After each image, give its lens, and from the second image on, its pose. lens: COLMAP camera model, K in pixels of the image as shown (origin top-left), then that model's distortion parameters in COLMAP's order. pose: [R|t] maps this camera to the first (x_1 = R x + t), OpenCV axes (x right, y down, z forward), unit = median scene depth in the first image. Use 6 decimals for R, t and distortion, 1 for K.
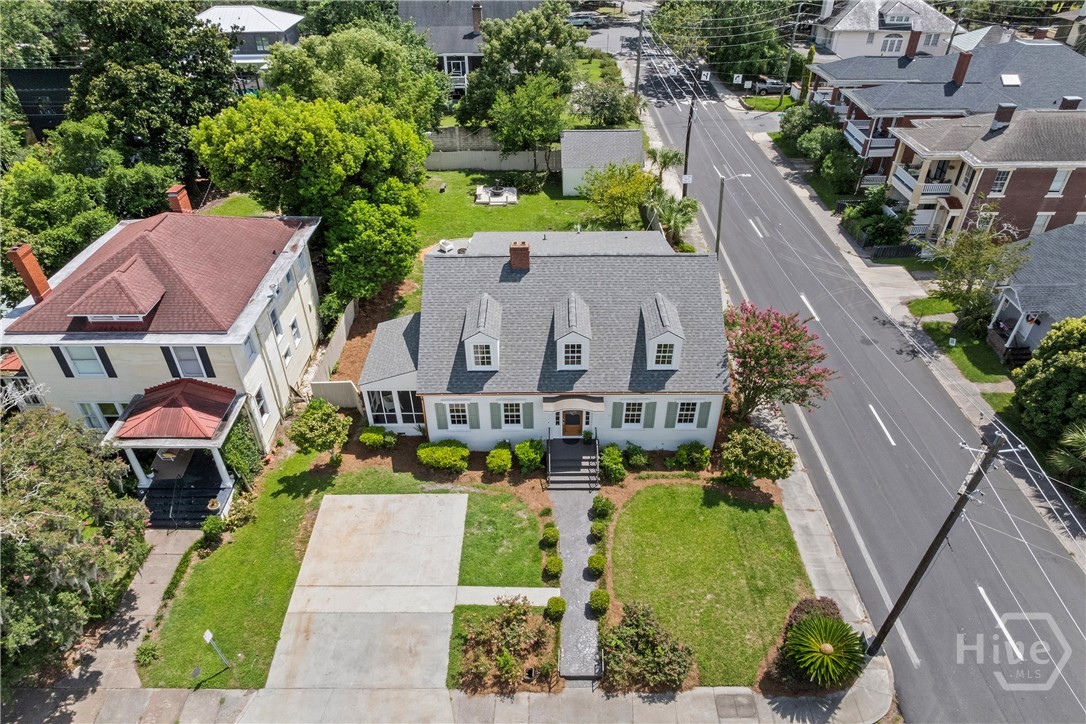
lens RADIAL K [[724.7, 0, 563.7], [0, 724.7, 362.0], [0, 0, 1]] dist [-0.003232, -0.000076]
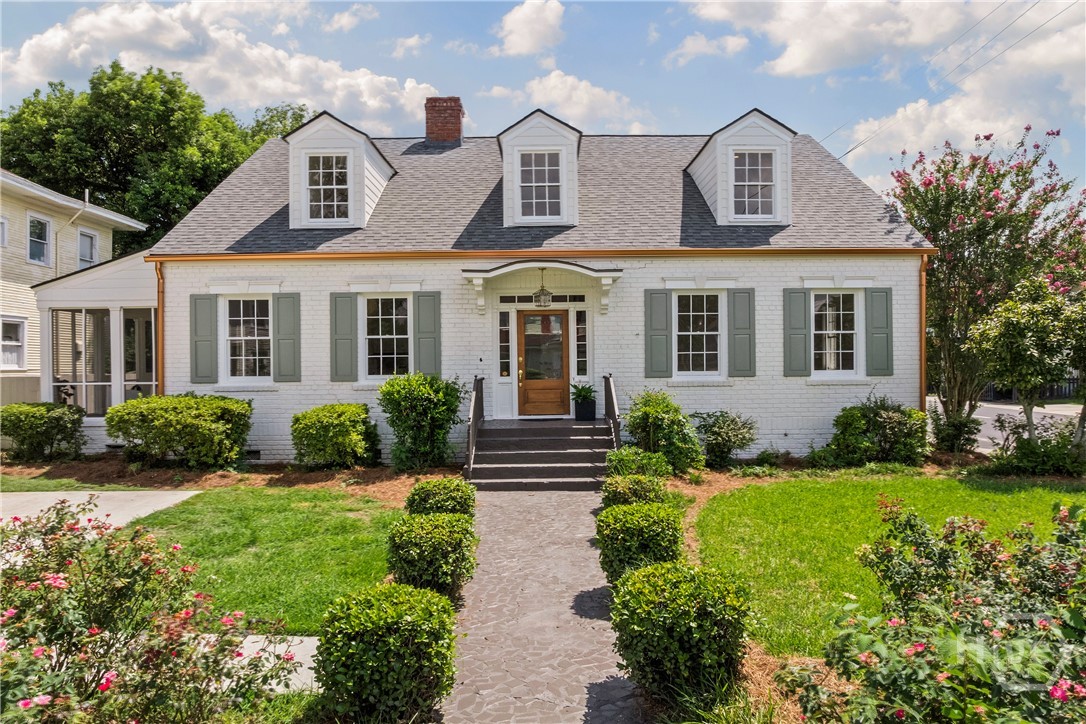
lens RADIAL K [[724.7, 0, 563.7], [0, 724.7, 362.0], [0, 0, 1]] dist [-0.003232, -0.000076]
pose [[0.999777, -0.020873, 0.003200, 0.022423], [0.018186, 0.774051, -0.632862, 0.337584], [0.010732, 0.632779, 0.774258, 0.724615]]
